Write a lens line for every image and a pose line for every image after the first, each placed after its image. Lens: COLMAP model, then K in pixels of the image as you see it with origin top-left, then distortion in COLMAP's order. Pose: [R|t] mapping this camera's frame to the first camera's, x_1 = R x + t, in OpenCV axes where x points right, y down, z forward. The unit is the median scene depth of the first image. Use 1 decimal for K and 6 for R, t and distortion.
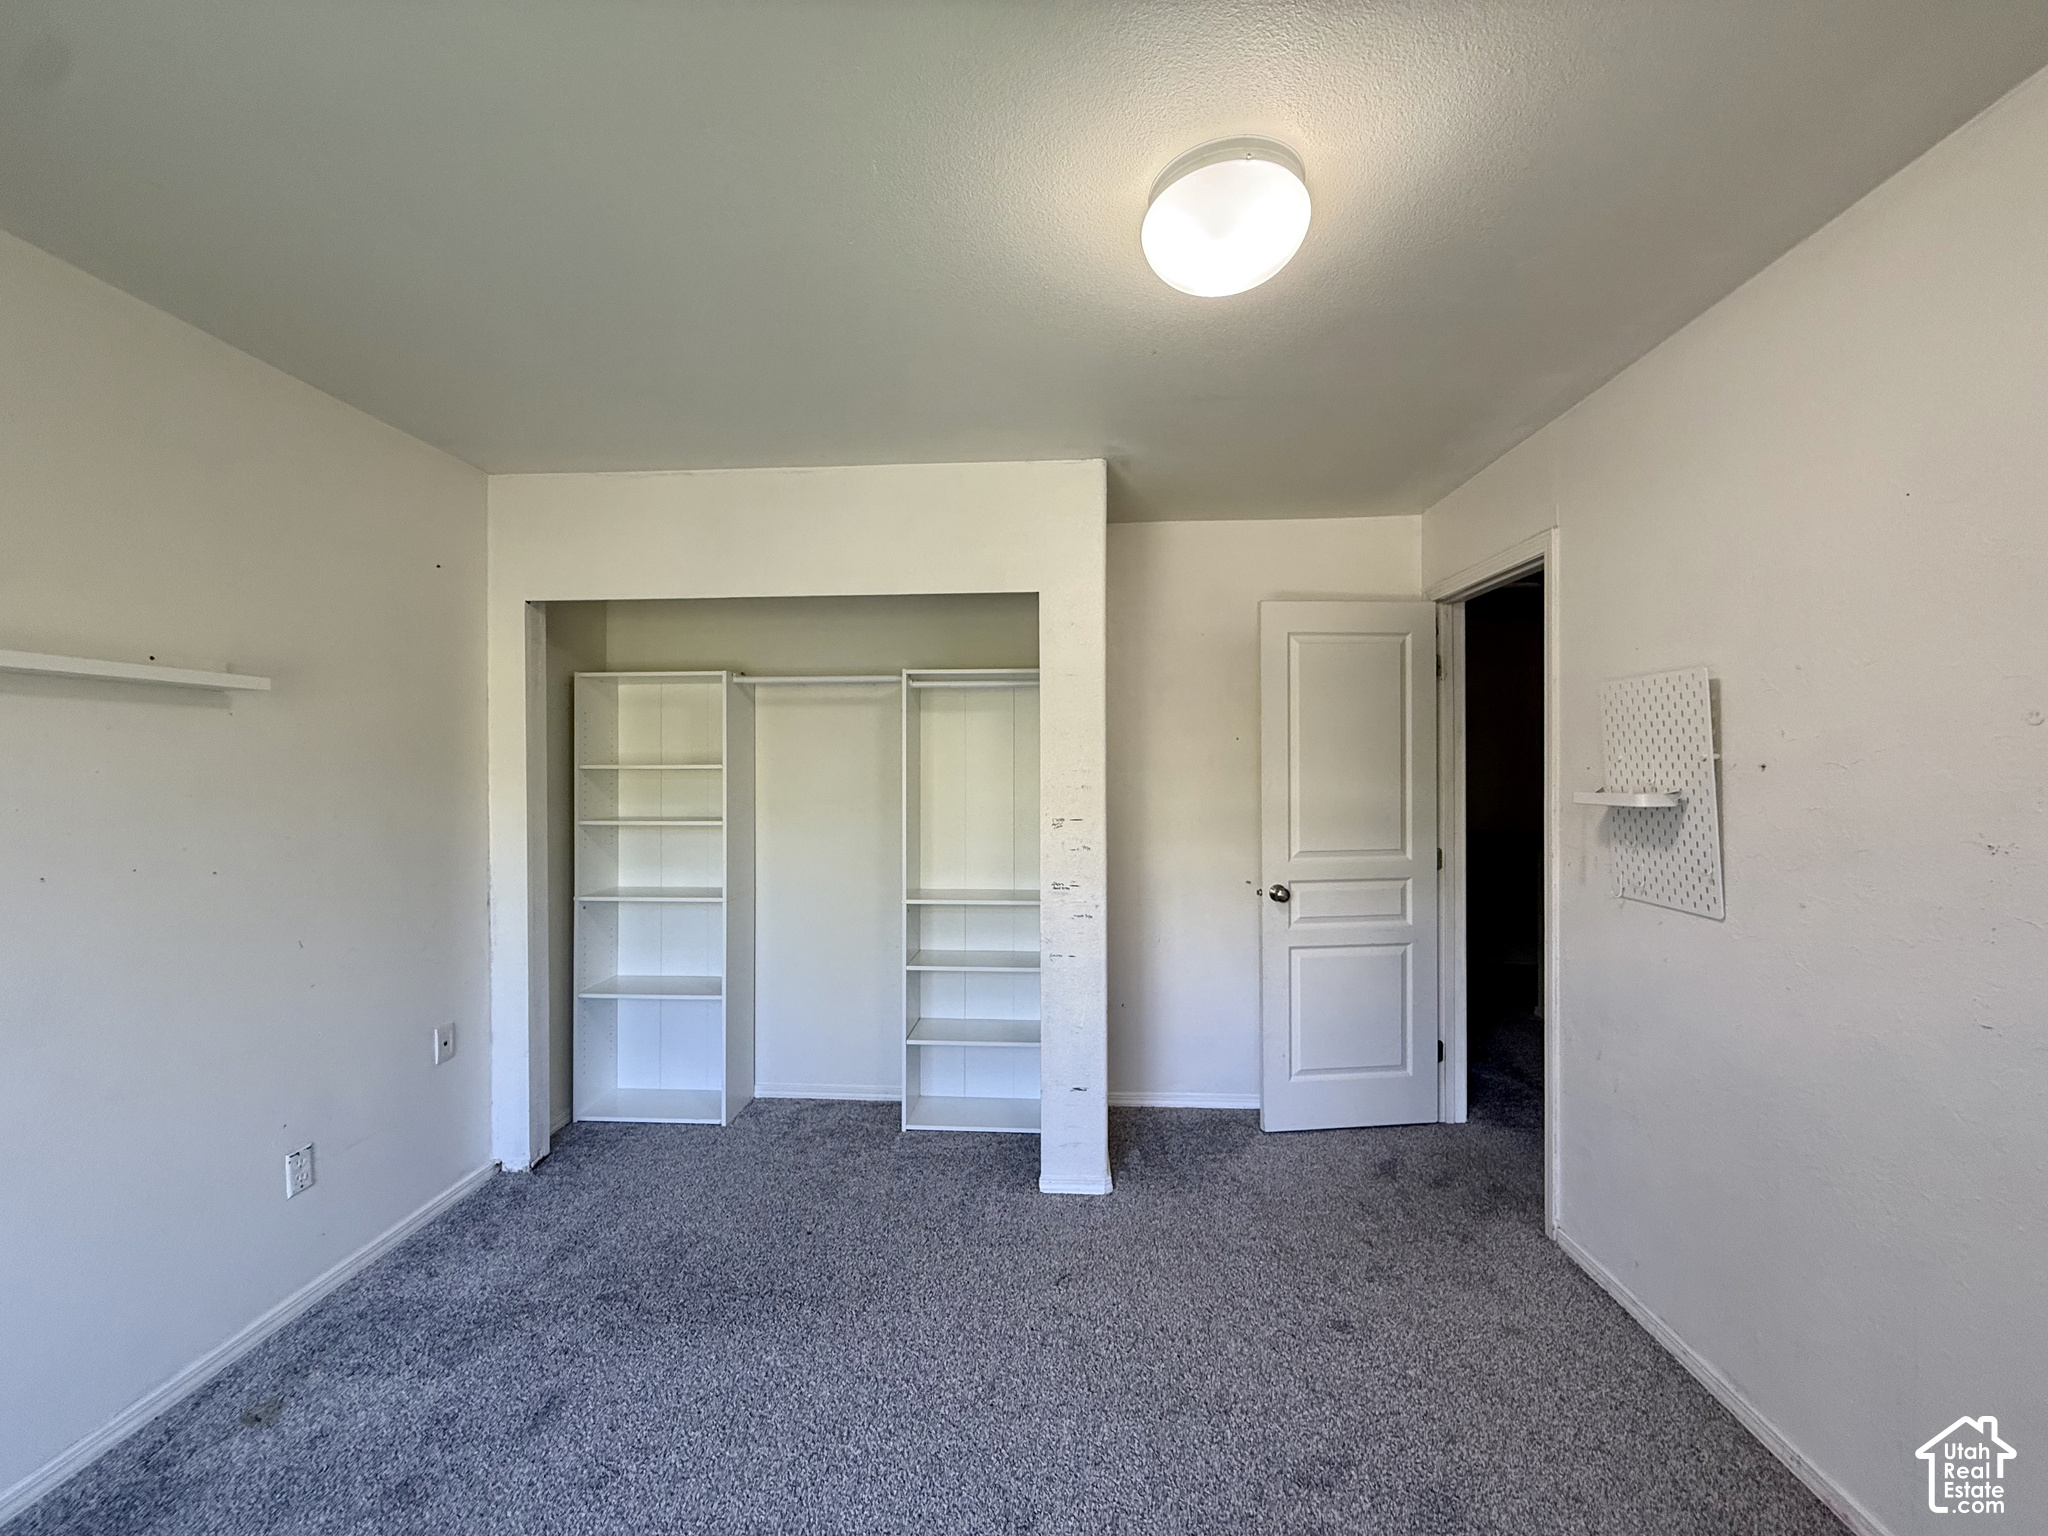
lens RADIAL K [[814.9, 0, 1018.1], [0, 814.9, 775.5], [0, 0, 1]] dist [0.000184, -0.000009]
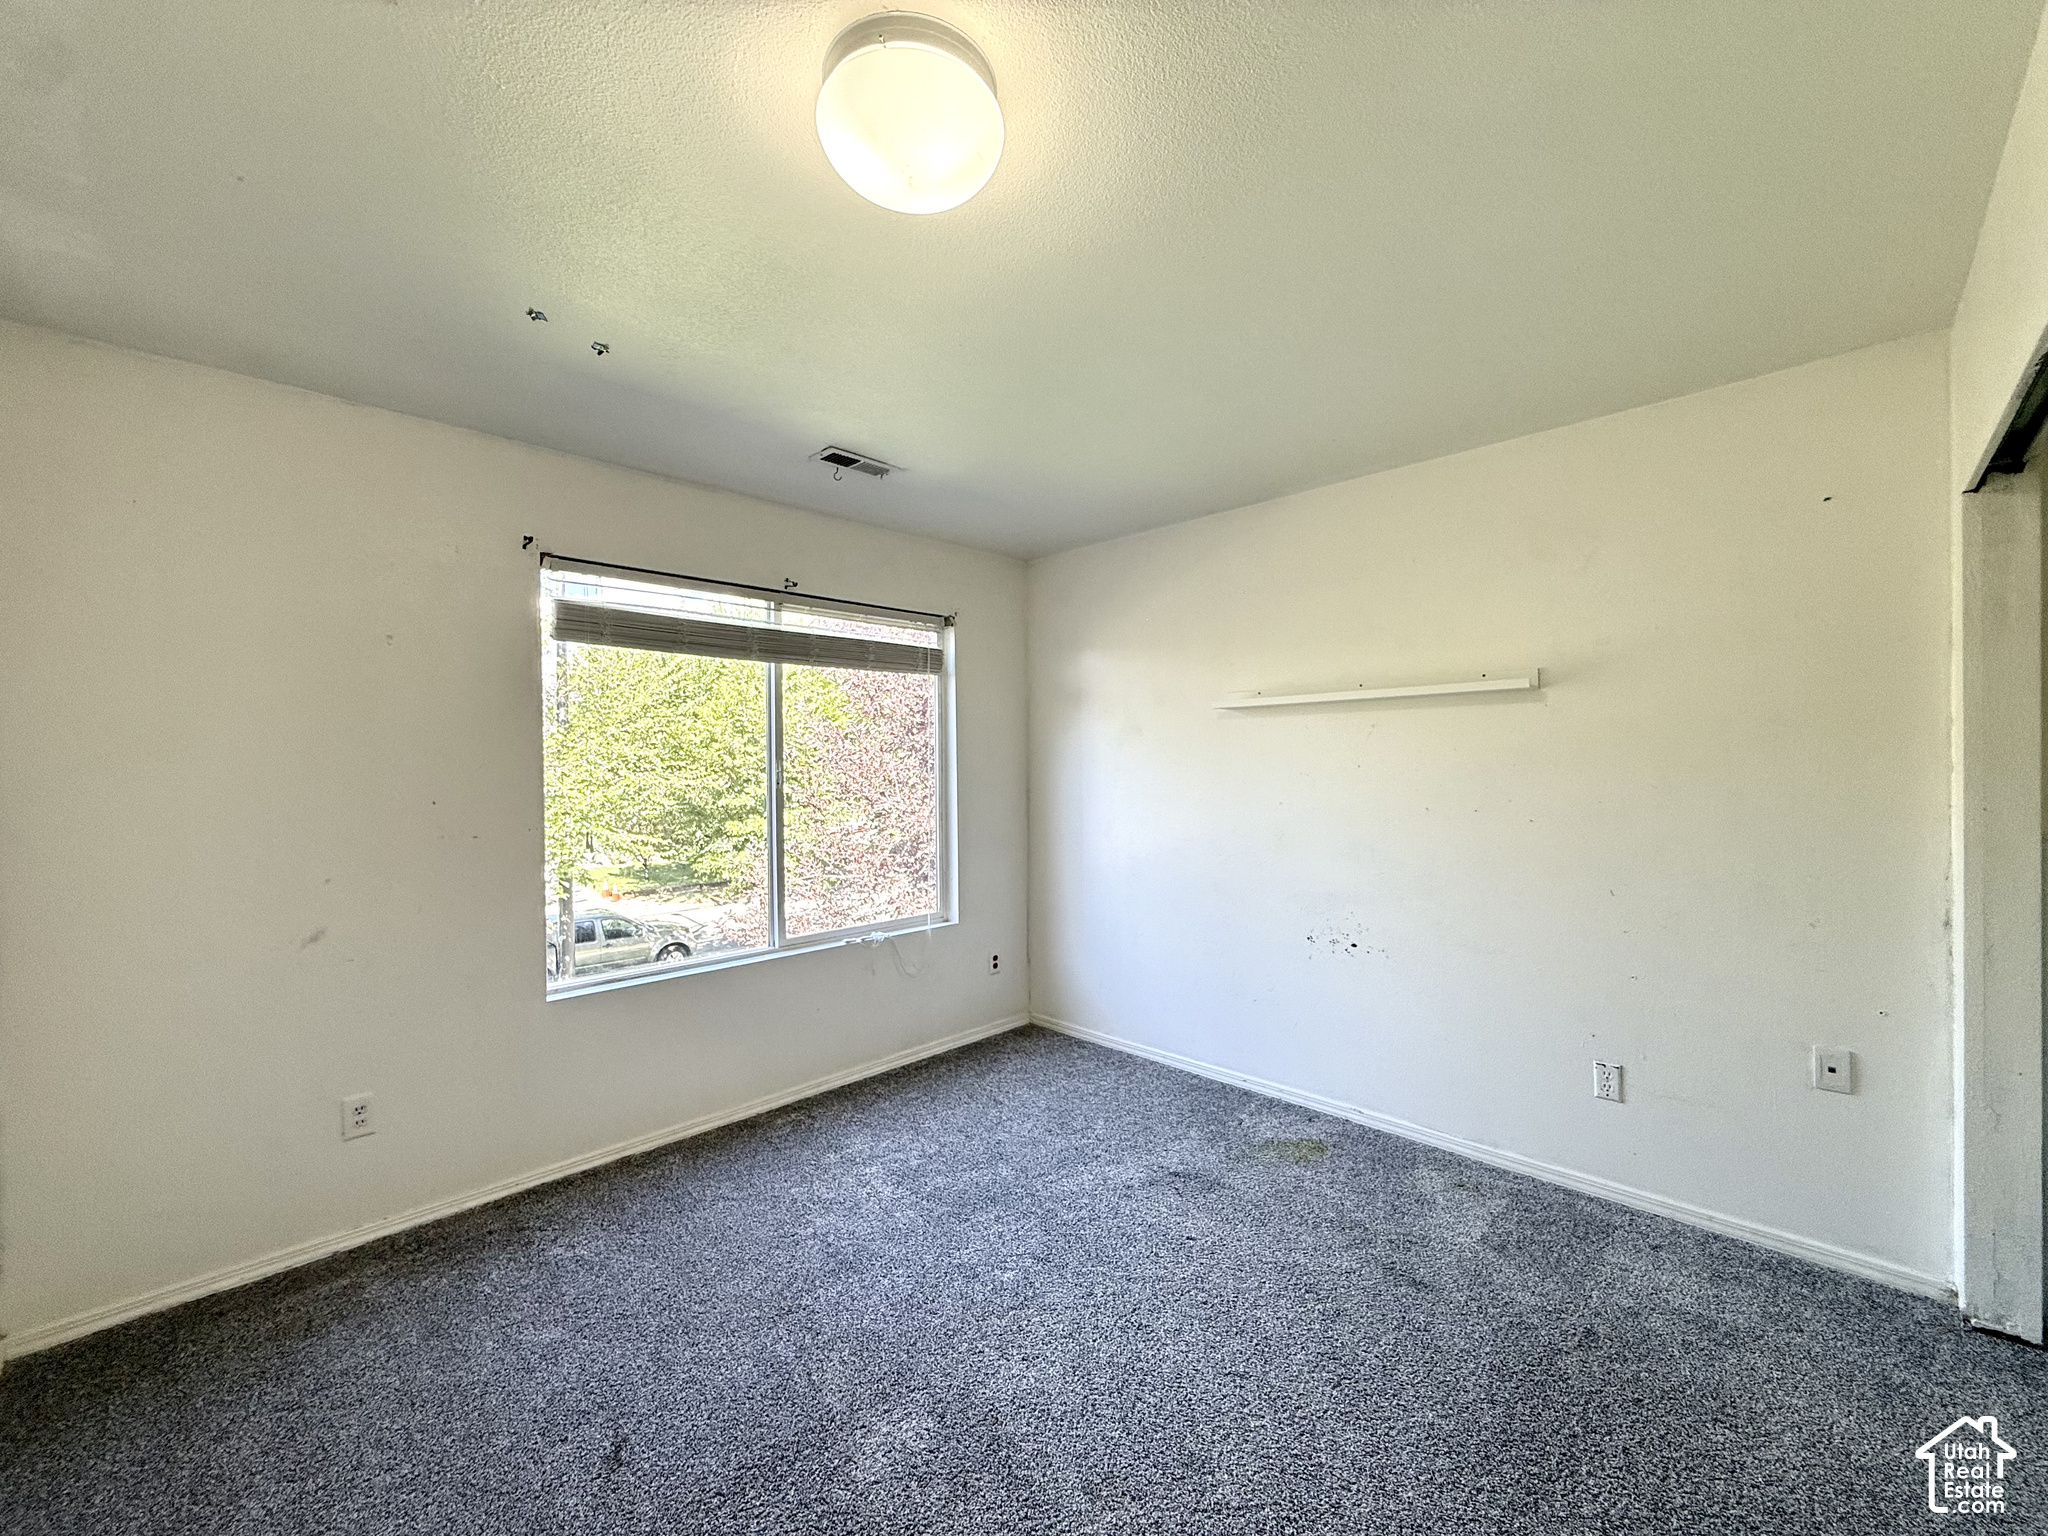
lens RADIAL K [[814.9, 0, 1021.3], [0, 814.9, 766.8], [0, 0, 1]] dist [0.000184, -0.000009]
pose [[-0.671824, 0.007439, -0.740673, 0.583958], [0.003925, 0.999971, 0.006483, 0.013444], [0.740700, 0.001448, -0.671834, 1.181071]]
